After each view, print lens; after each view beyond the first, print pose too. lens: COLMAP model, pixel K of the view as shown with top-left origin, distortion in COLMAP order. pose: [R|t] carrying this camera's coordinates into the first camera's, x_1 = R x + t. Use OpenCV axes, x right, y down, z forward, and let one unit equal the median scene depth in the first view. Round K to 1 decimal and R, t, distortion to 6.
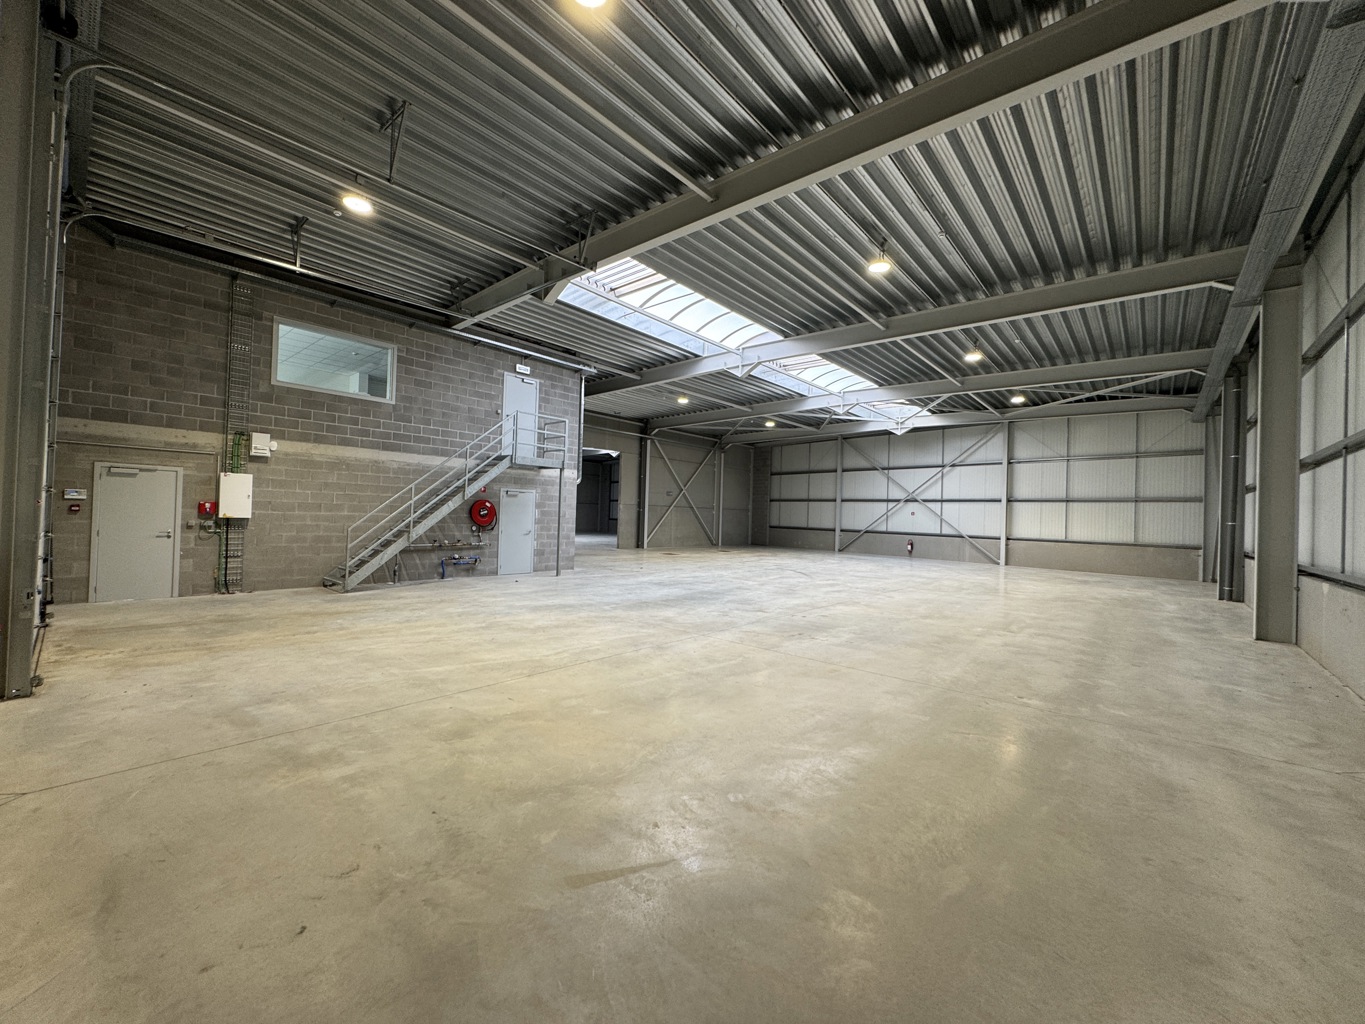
lens RADIAL K [[542.6, 0, 682.5], [0, 542.6, 512.0], [0, 0, 1]] dist [-0.001074, 0.000231]
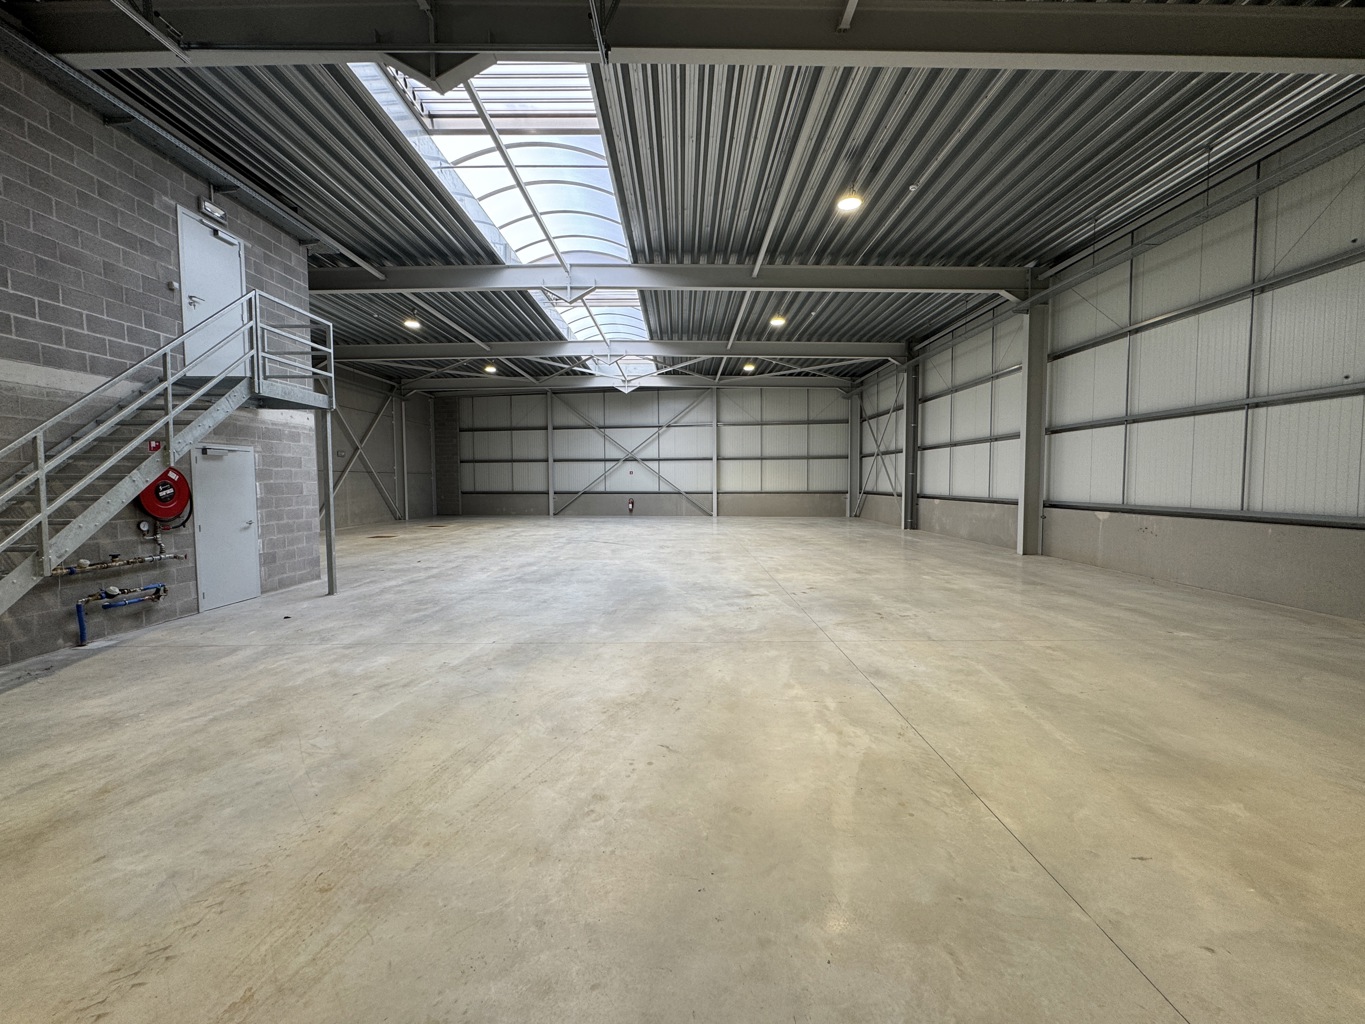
lens RADIAL K [[542.6, 0, 682.5], [0, 542.6, 512.0], [0, 0, 1]] dist [-0.001074, 0.000231]
pose [[0.752416, -0.073092, 0.654621, -0.278309], [0.024910, 0.996271, 0.082608, -0.008378], [-0.658218, -0.045848, 0.751430, 0.270455]]
